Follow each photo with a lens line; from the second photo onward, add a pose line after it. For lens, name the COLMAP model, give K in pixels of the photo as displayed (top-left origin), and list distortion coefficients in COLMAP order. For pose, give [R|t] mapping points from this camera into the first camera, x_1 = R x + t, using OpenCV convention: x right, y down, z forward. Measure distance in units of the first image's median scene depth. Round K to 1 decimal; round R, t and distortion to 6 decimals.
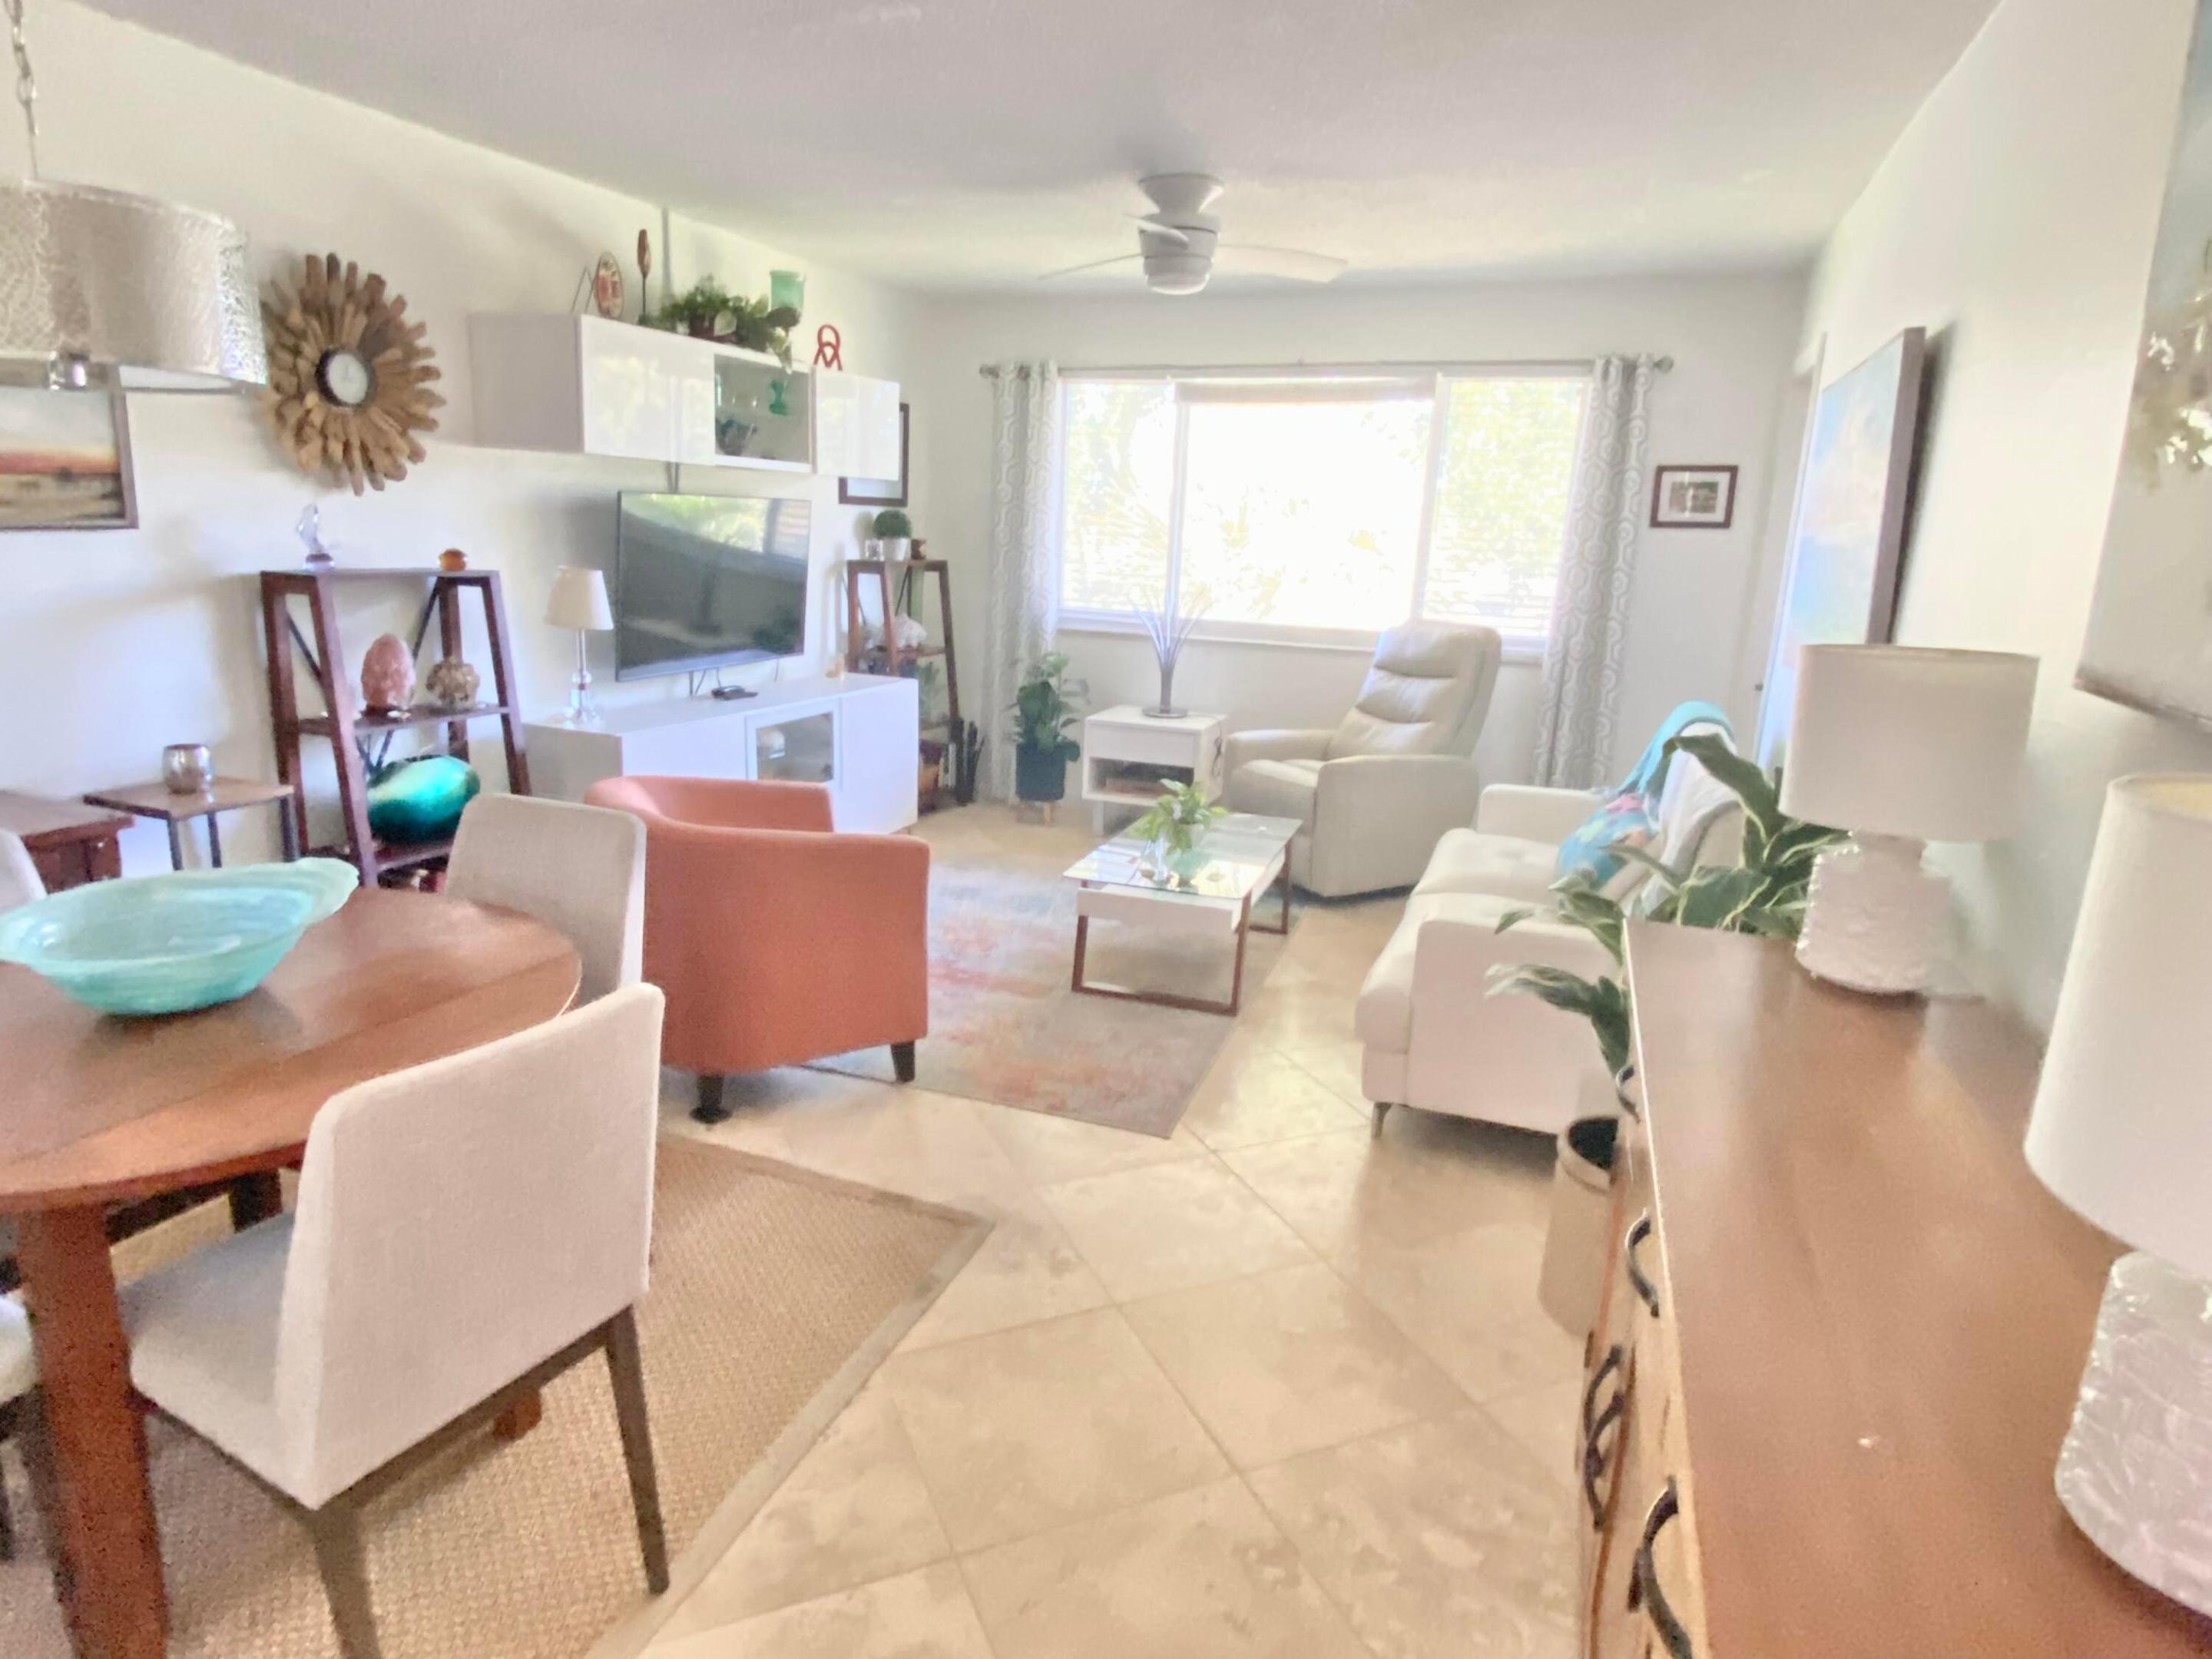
lens RADIAL K [[1257.3, 0, 1103.6], [0, 1257.3, 827.8], [0, 0, 1]] dist [-0.000484, -0.001237]
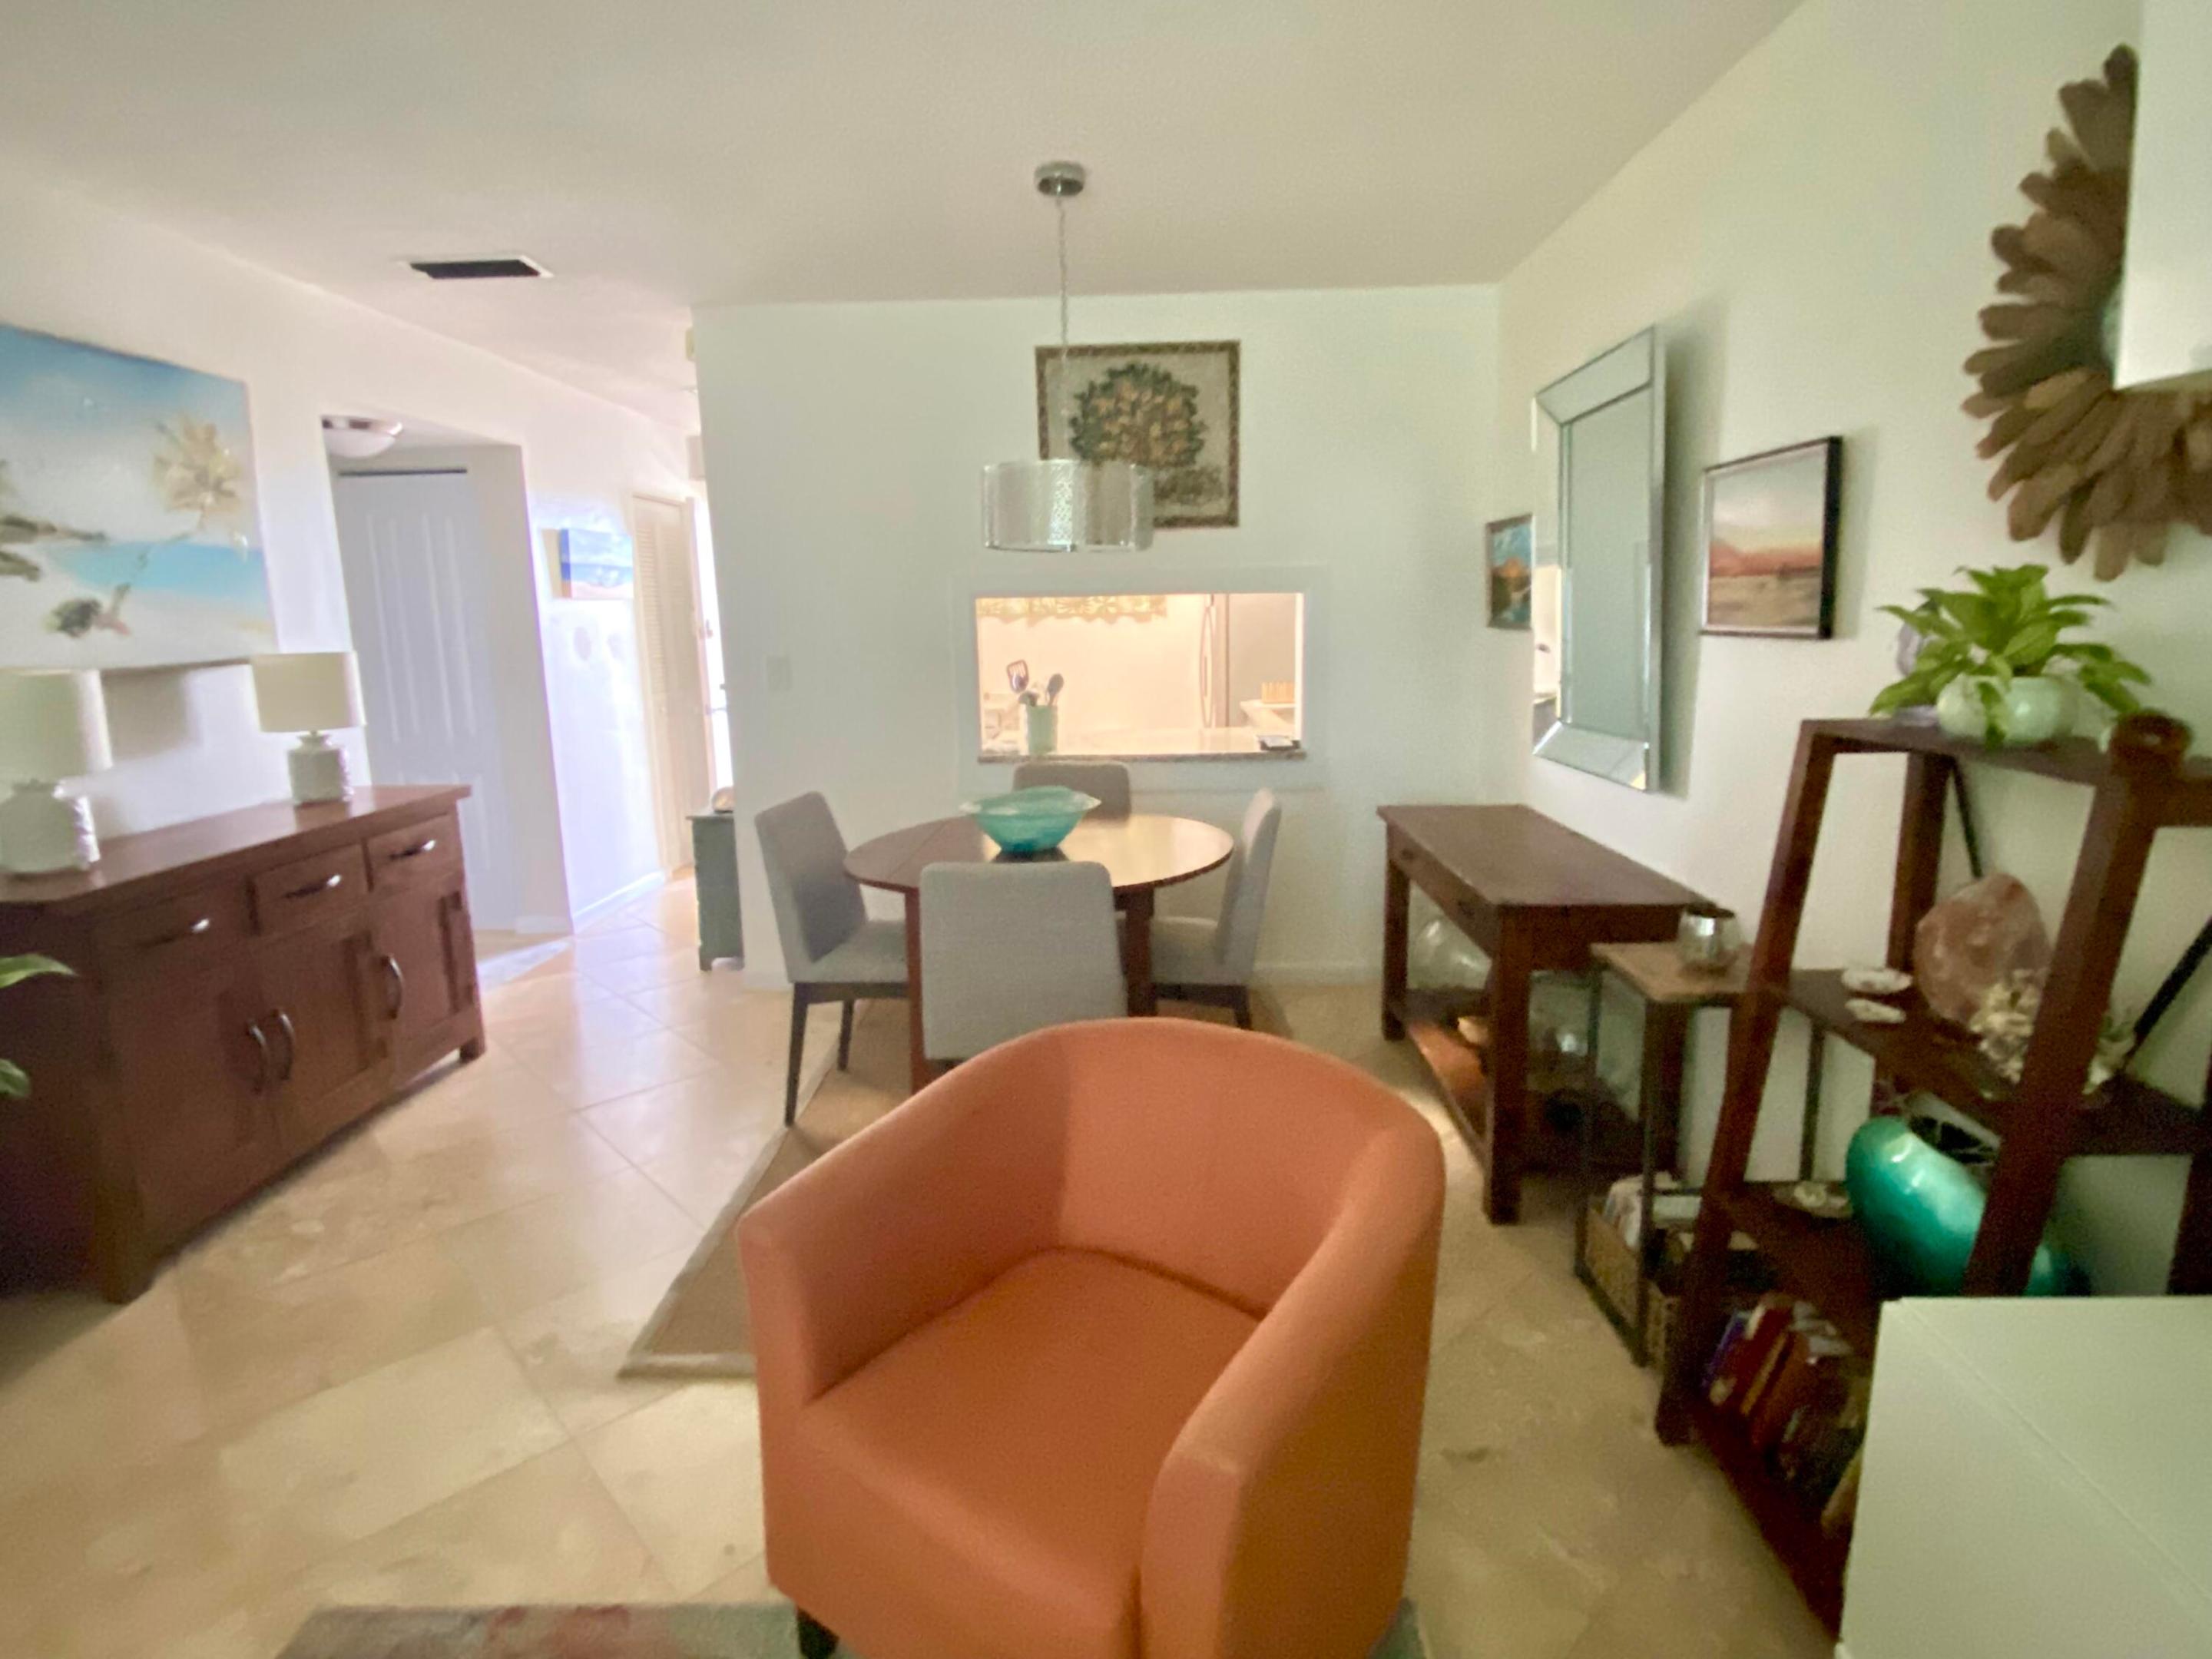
lens RADIAL K [[1116.6, 0, 1106.5], [0, 1116.6, 820.3], [0, 0, 1]] dist [0.000000, -0.000223]
pose [[-0.937779, 0.029969, -0.345936, -0.090706], [-0.109971, 0.919350, 0.377759, -0.229590], [0.329358, 0.392298, -0.858852, 0.989960]]
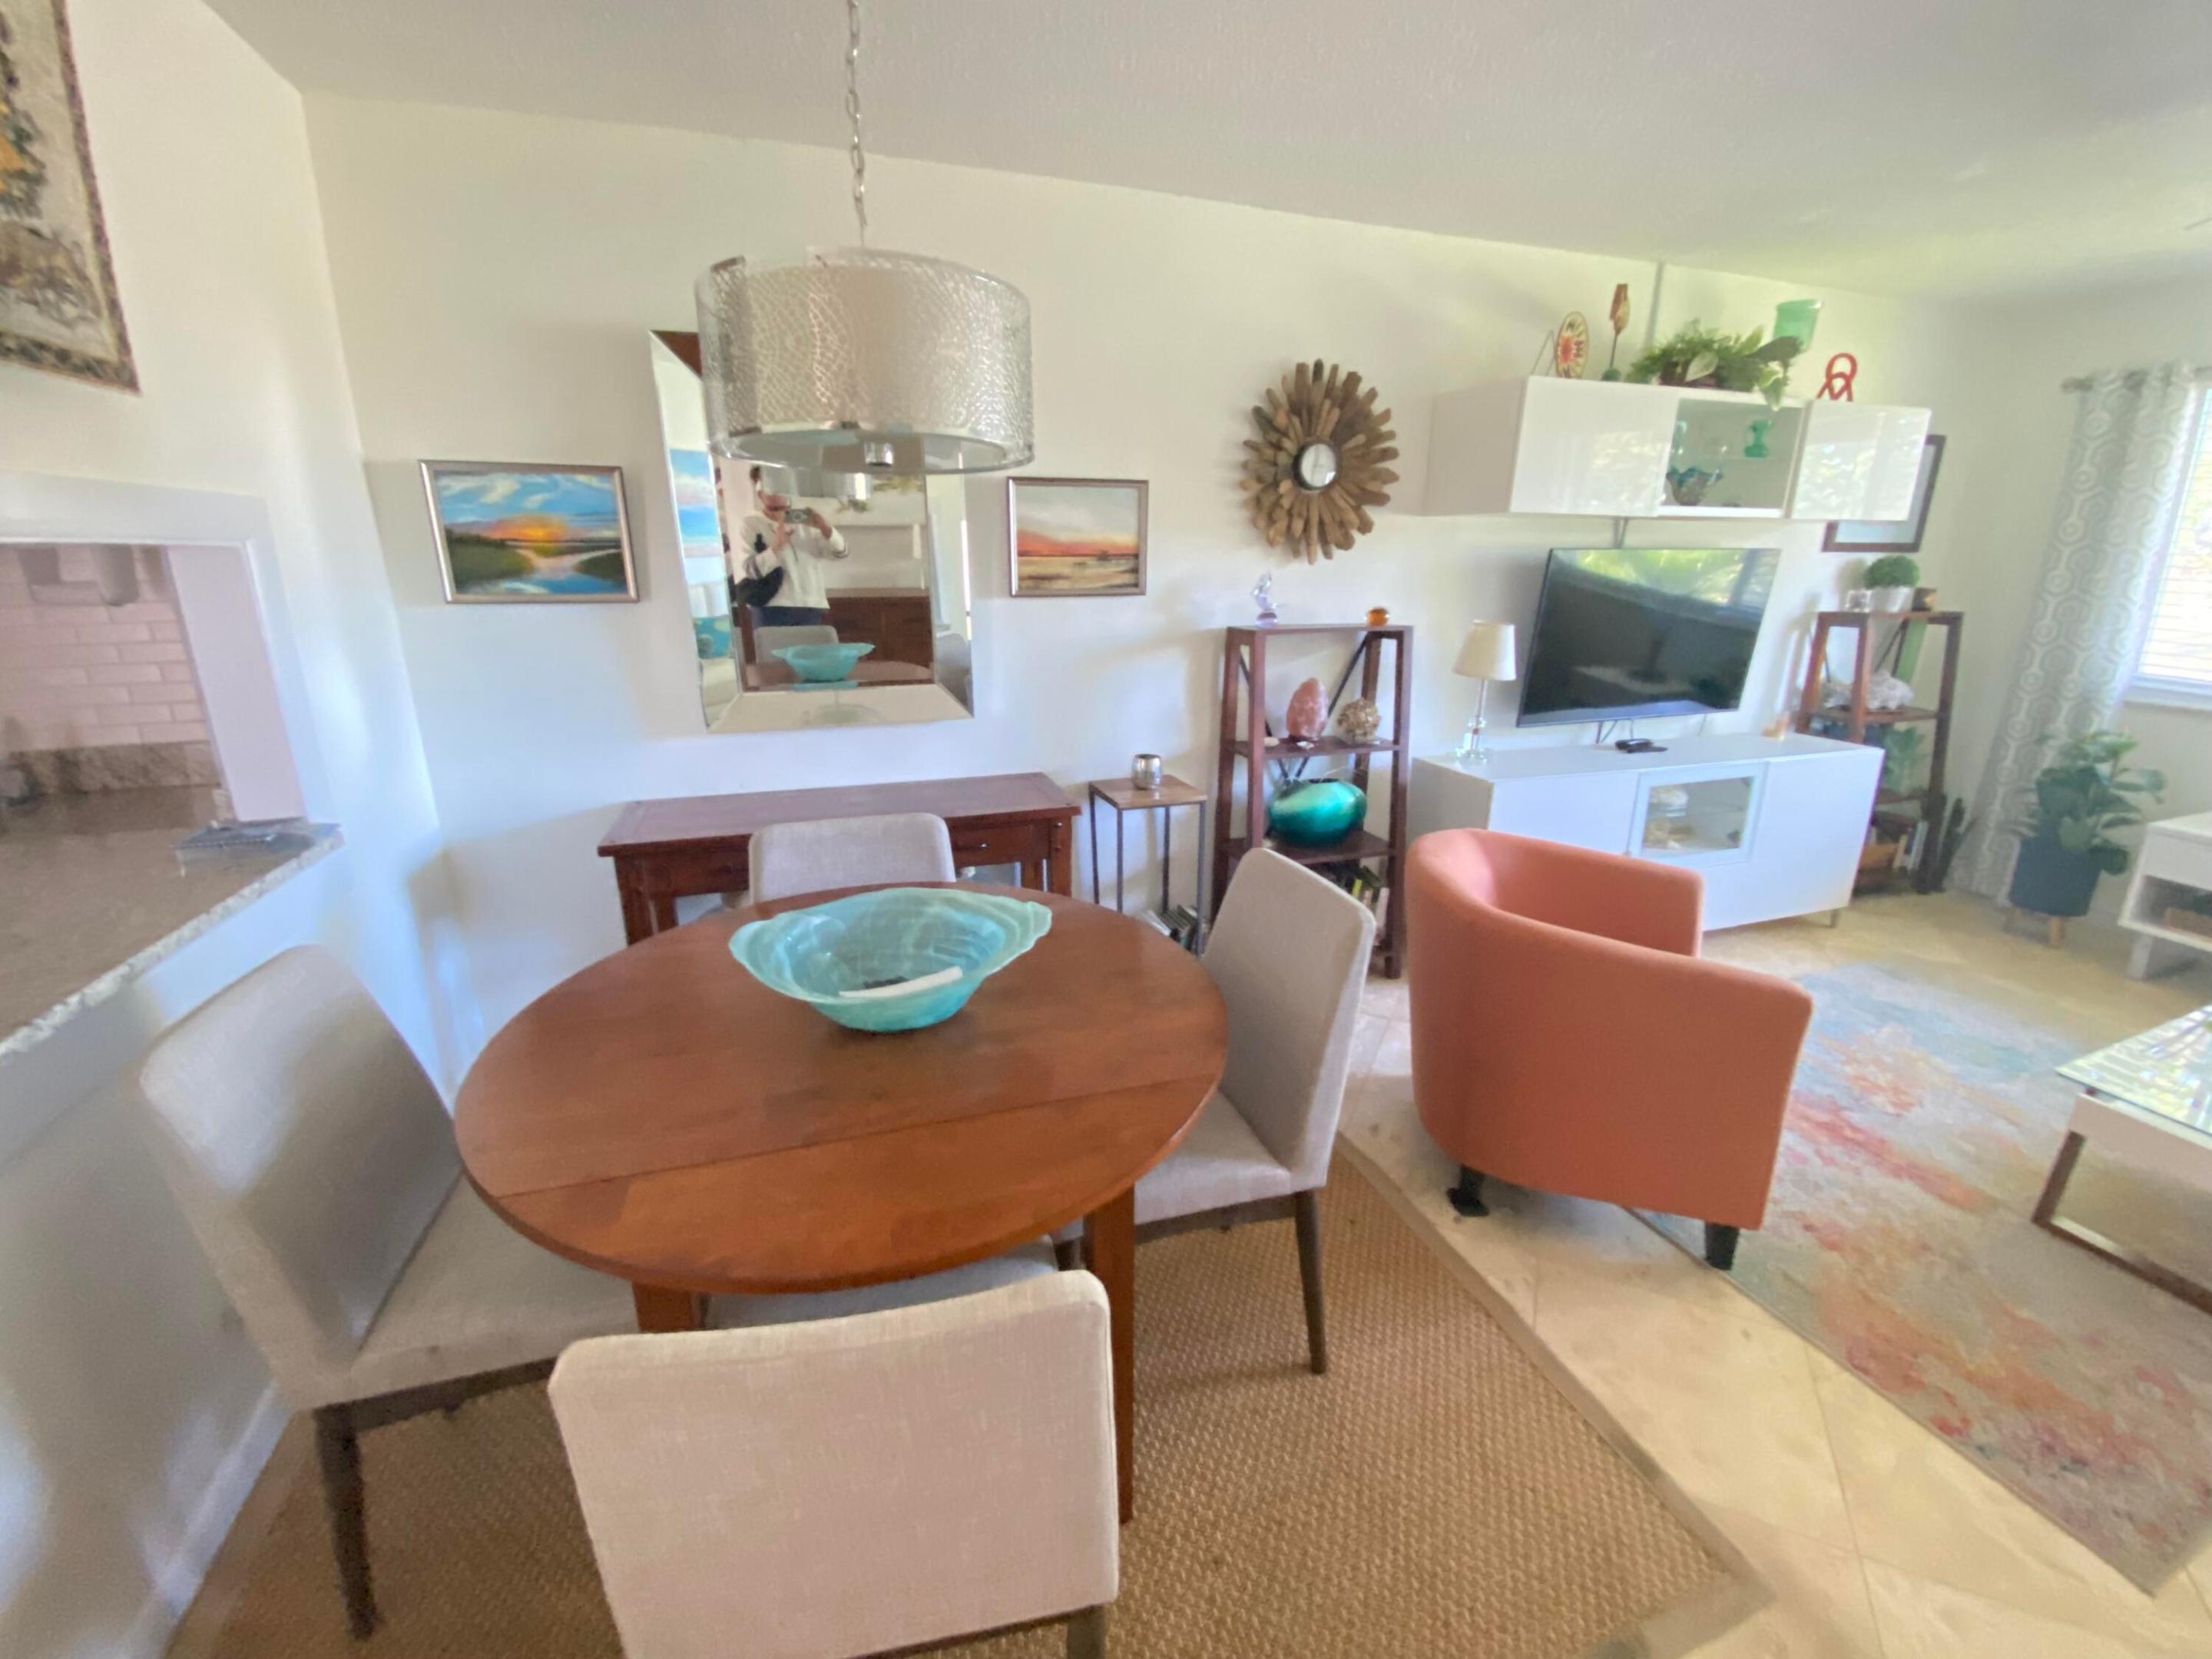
lens RADIAL K [[904.4, 0, 1111.6], [0, 904.4, 820.1], [0, 0, 1]] dist [0.023324, -0.019831]
pose [[0.641818, 0.165270, -0.748836, -0.013219], [-0.153926, 0.984391, 0.085330, -0.051366], [0.751250, 0.060499, 0.657239, 0.232442]]
